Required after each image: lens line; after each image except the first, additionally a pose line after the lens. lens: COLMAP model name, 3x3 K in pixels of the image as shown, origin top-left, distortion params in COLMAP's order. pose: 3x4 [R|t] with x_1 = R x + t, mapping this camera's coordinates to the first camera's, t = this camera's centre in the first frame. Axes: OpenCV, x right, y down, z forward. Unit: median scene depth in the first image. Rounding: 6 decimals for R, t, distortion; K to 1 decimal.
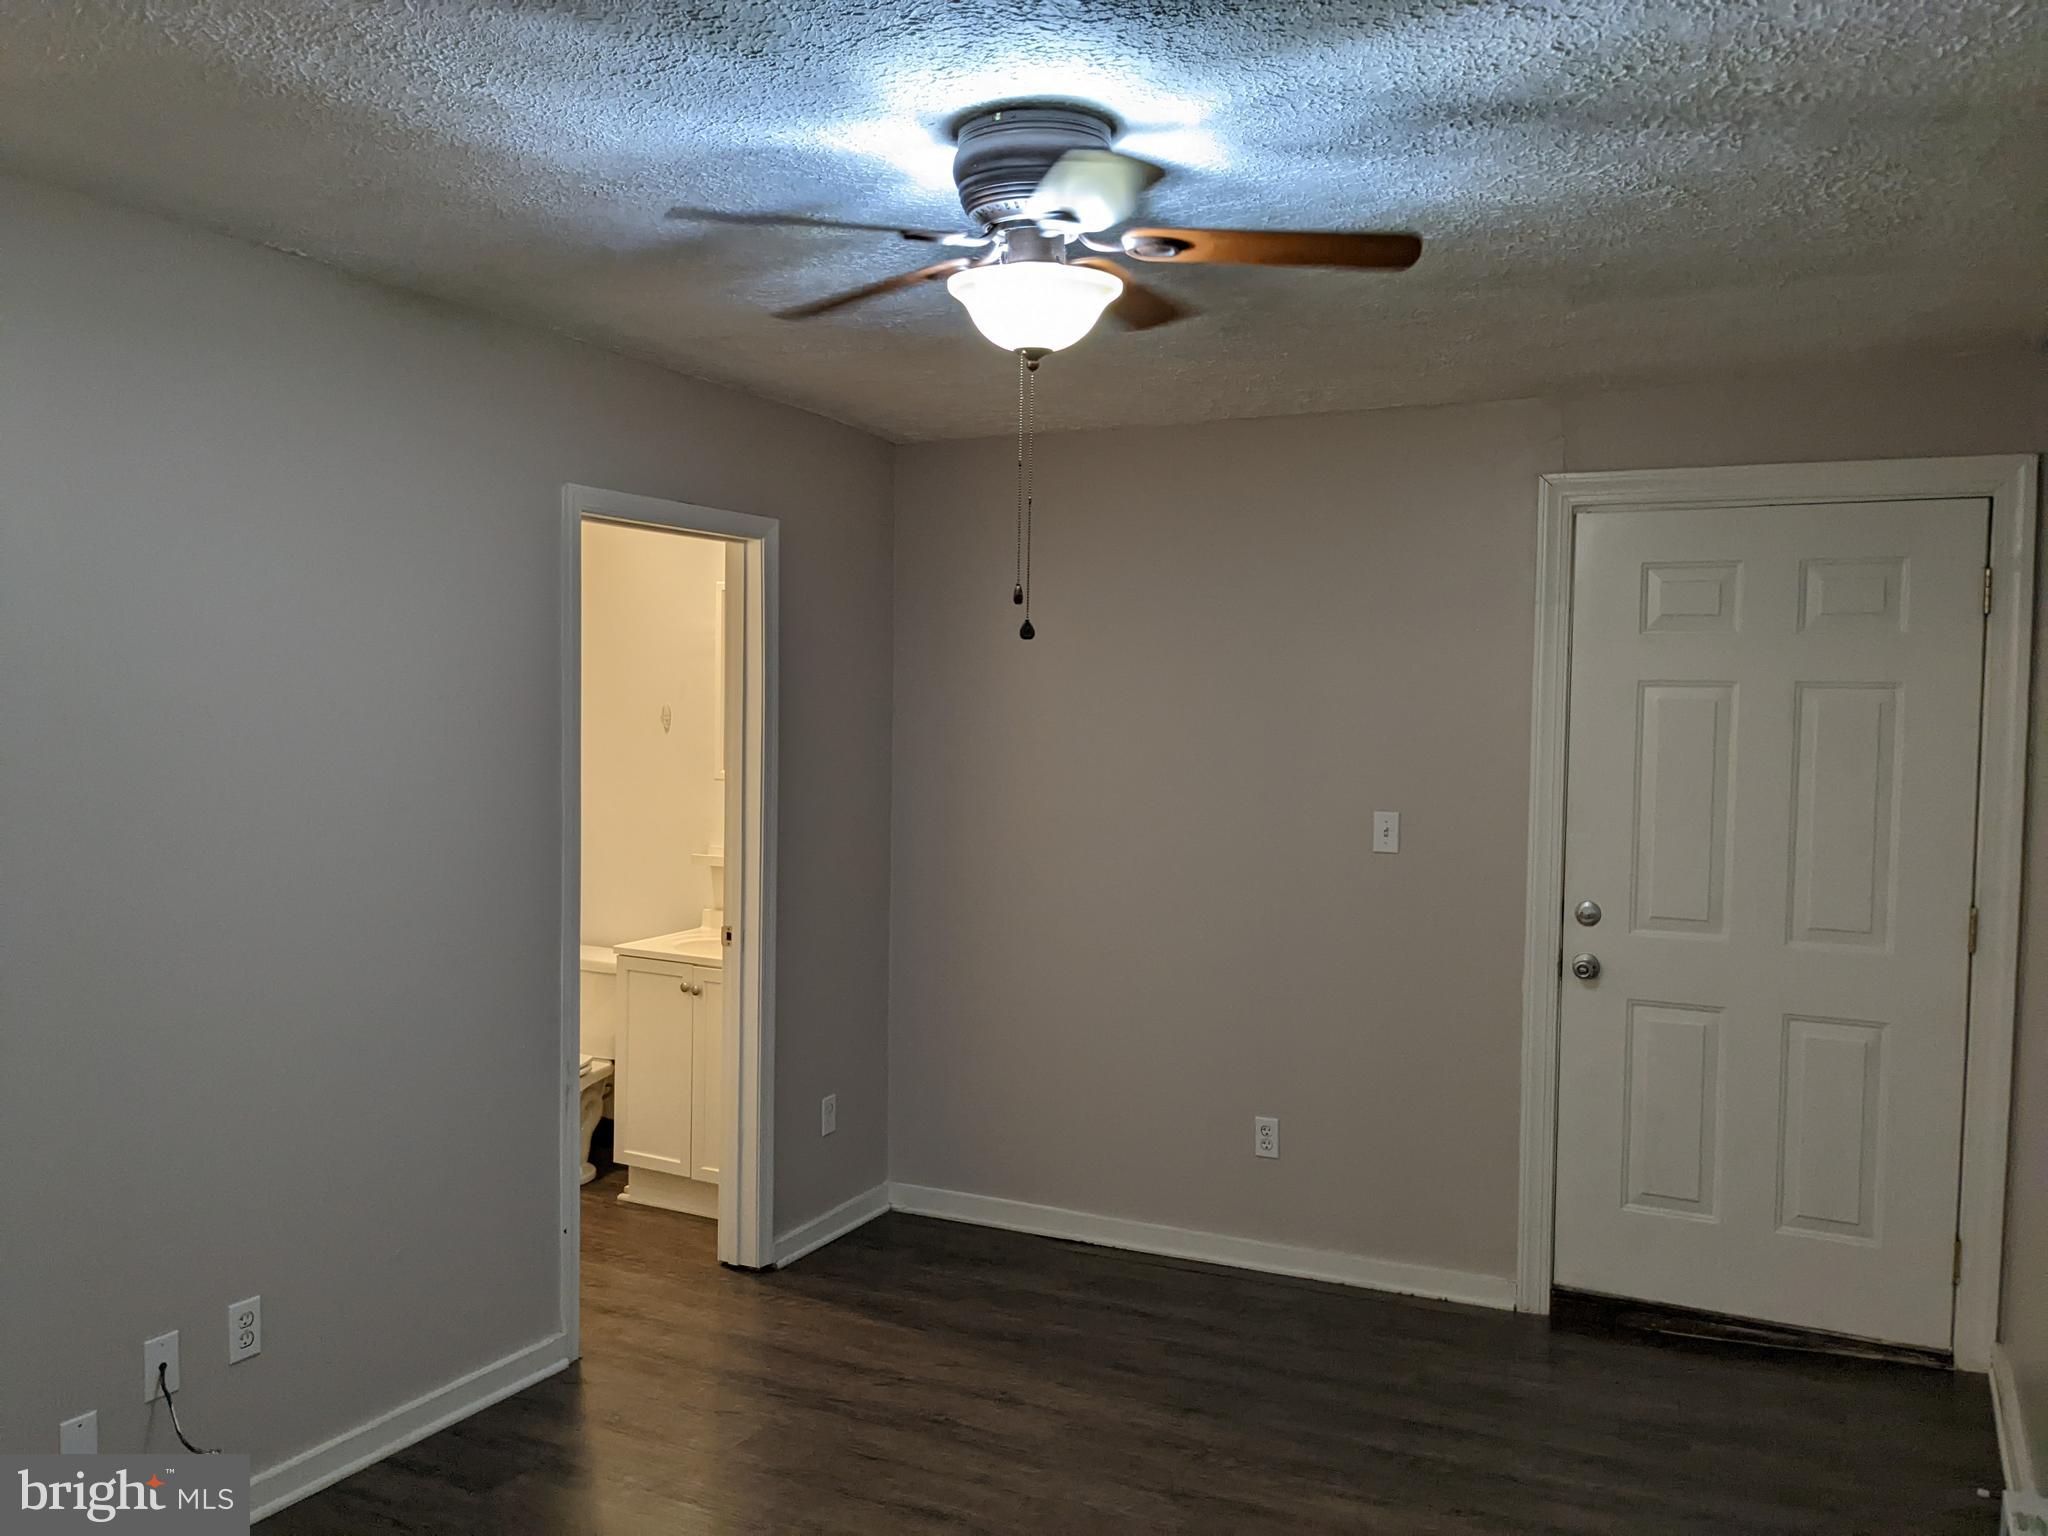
lens RADIAL K [[1630.6, 0, 992.7], [0, 1630.6, 780.4], [0, 0, 1]] dist [0.048689, -0.085811]
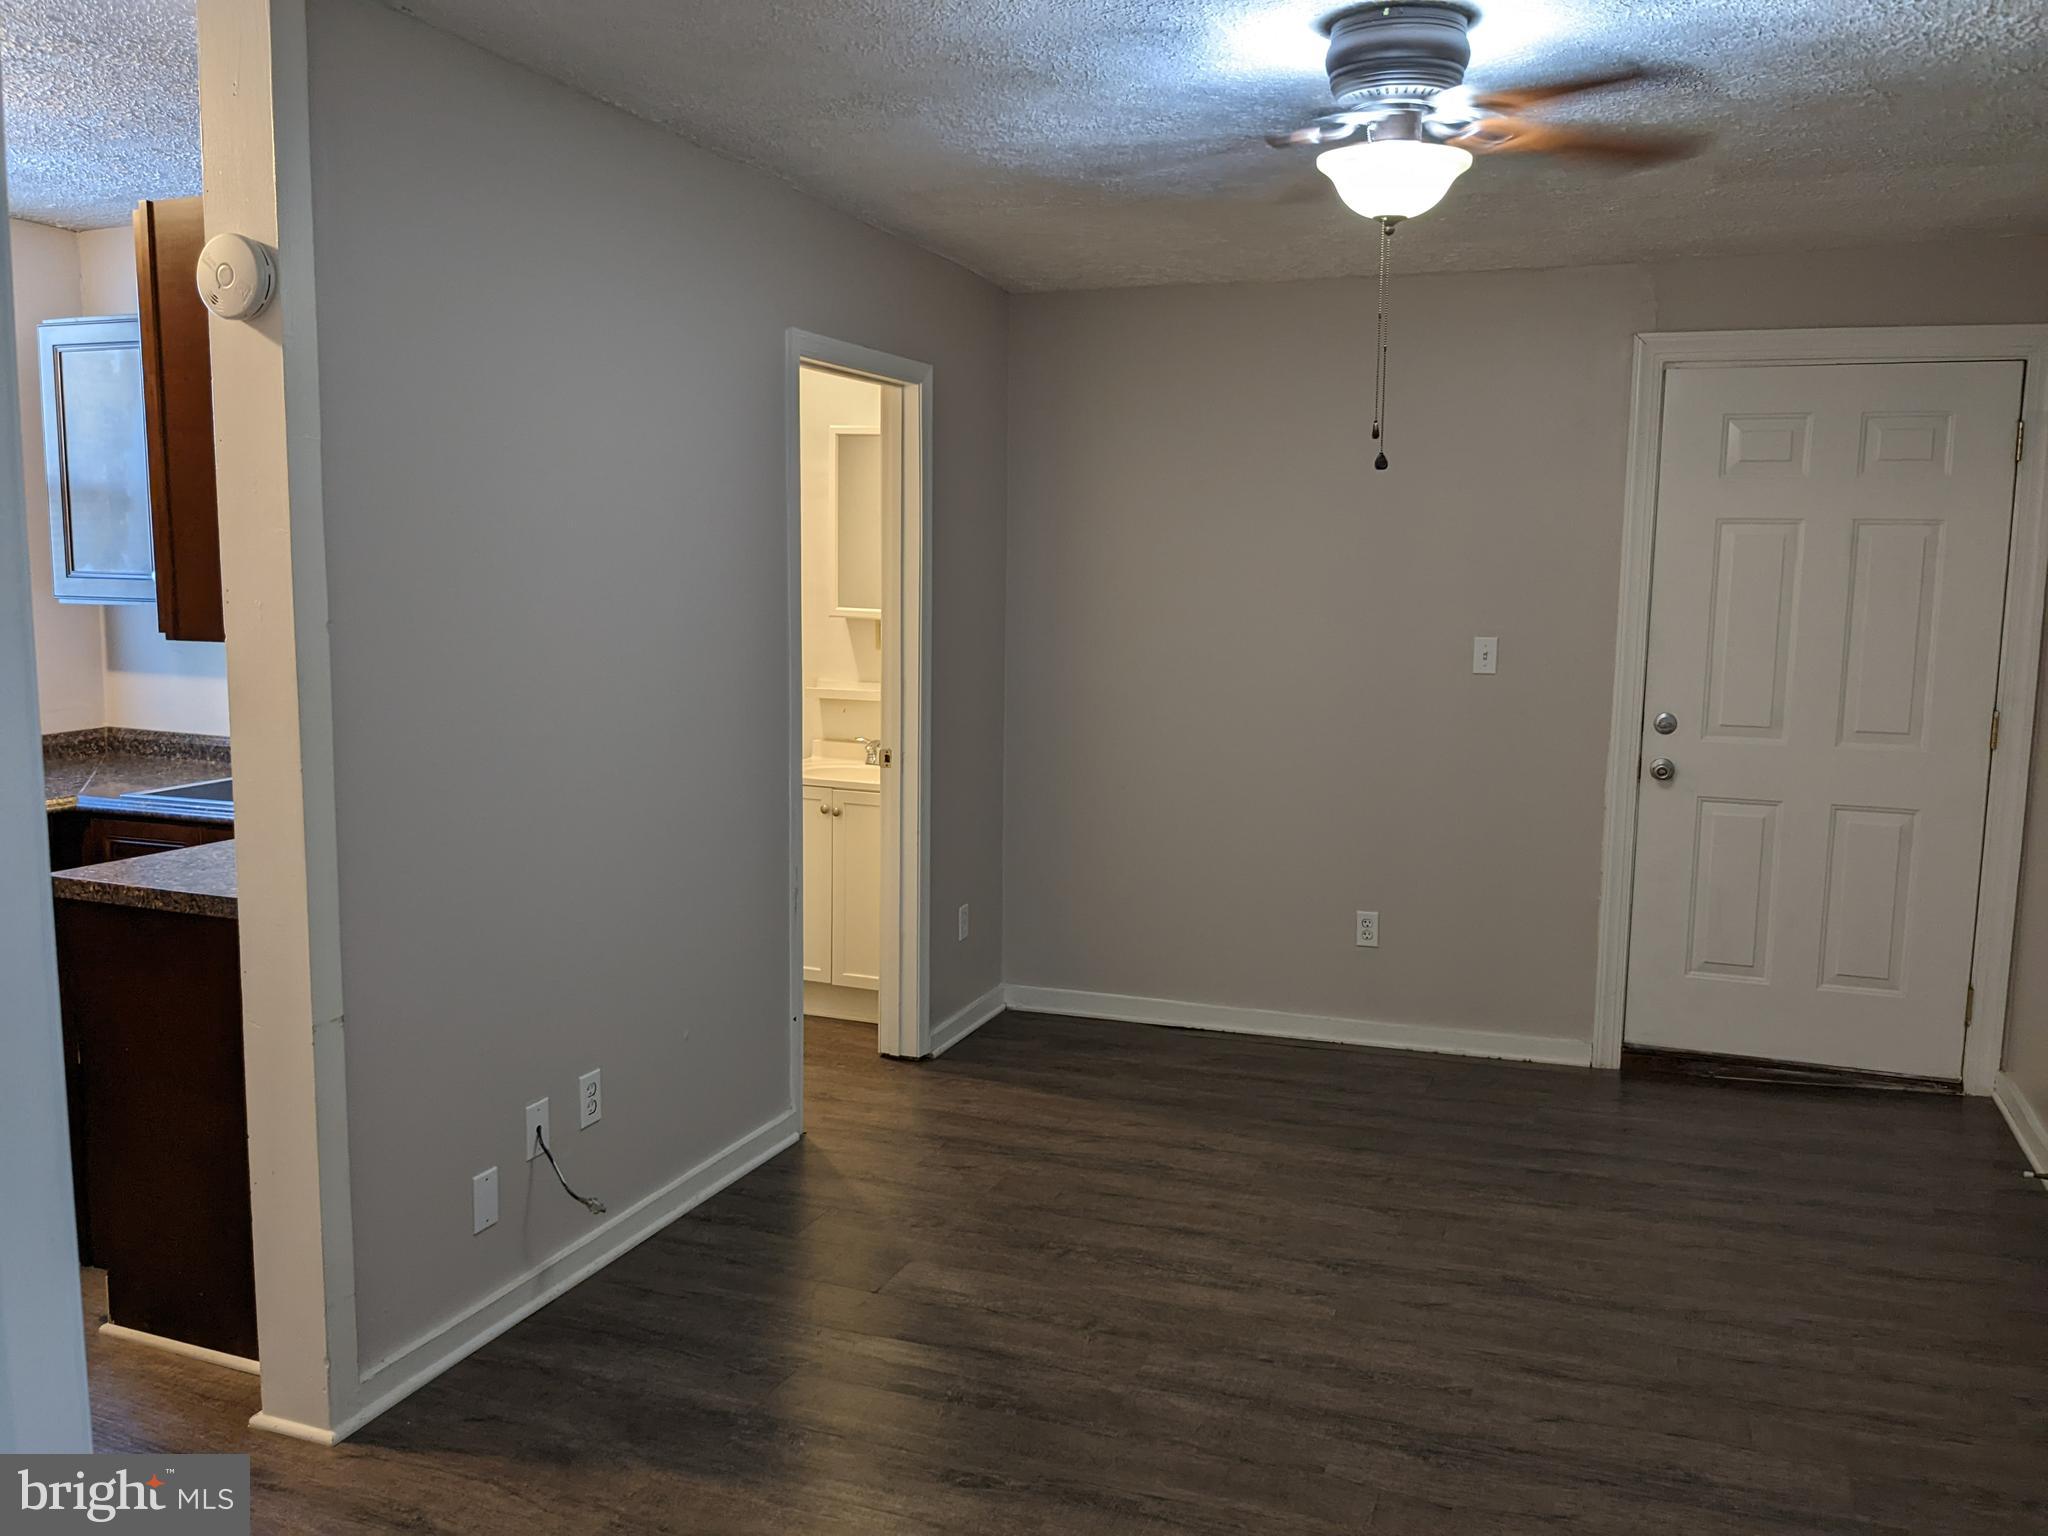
lens RADIAL K [[1630.6, 0, 1020.2], [0, 1630.6, 768.6], [0, 0, 1]] dist [0.048689, -0.085811]
pose [[0.993013, -0.014854, 0.117065, -0.232957], [0.005577, 0.996845, 0.079179, 0.020289], [-0.117872, -0.077973, 0.989963, -0.092464]]
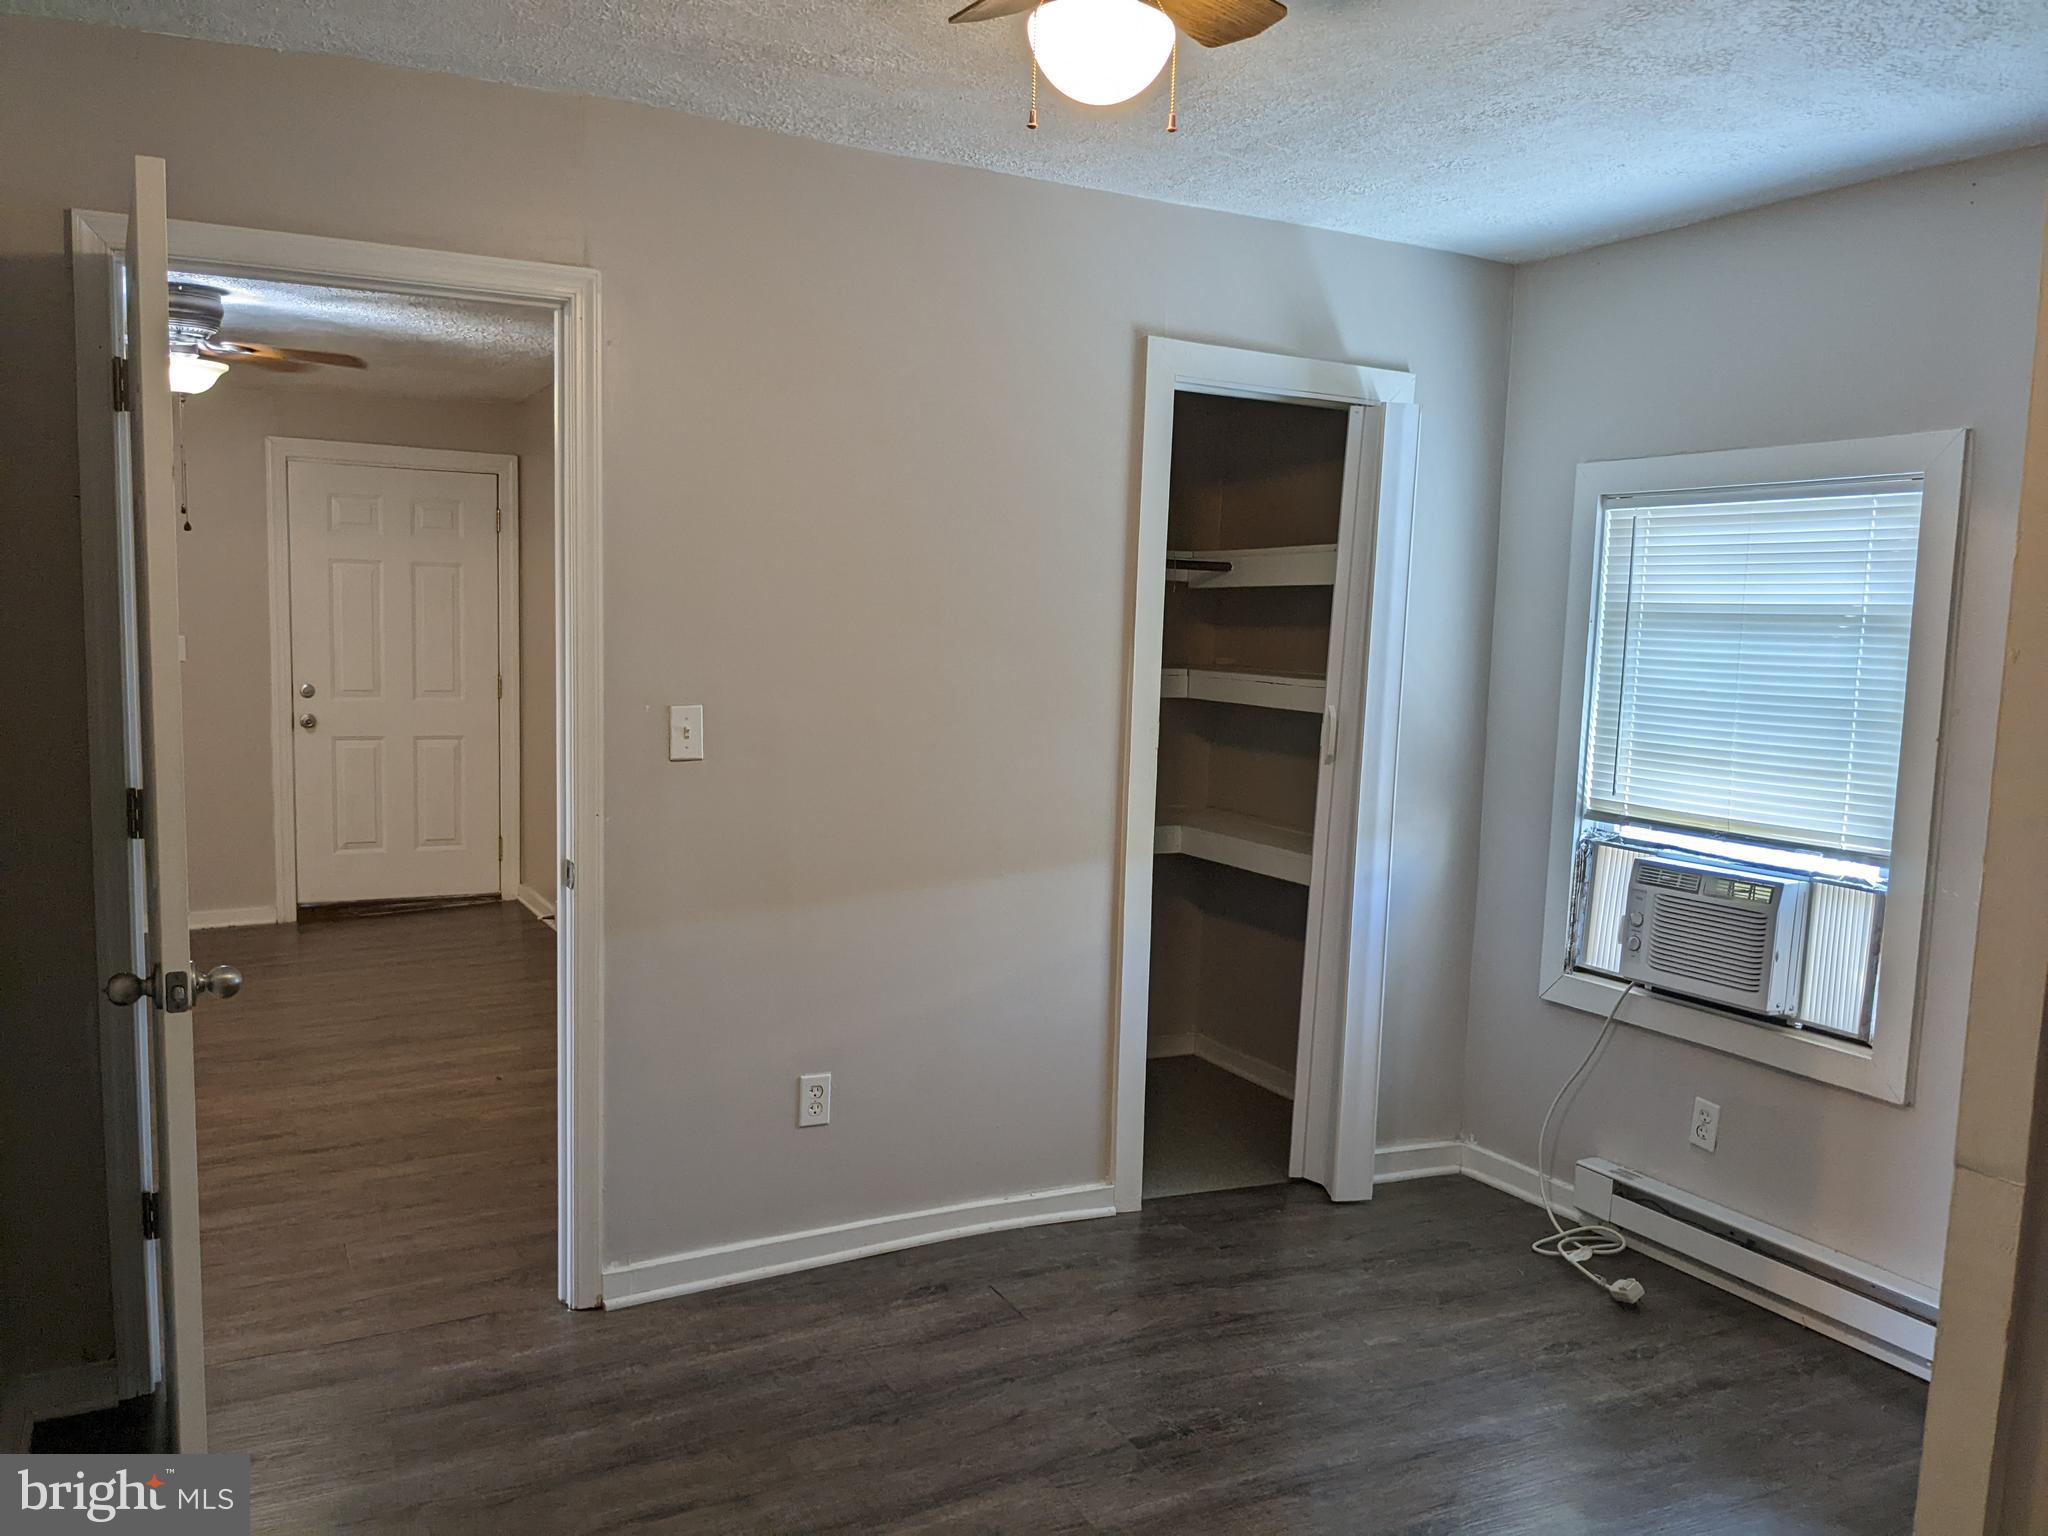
lens RADIAL K [[1630.6, 0, 1008.9], [0, 1630.6, 784.0], [0, 0, 1]] dist [0.048689, -0.085811]
pose [[0.567026, -0.083607, 0.819446, -0.703761], [0.023868, 0.996085, 0.085113, 0.051498], [-0.823354, -0.028703, 0.566802, -0.666254]]
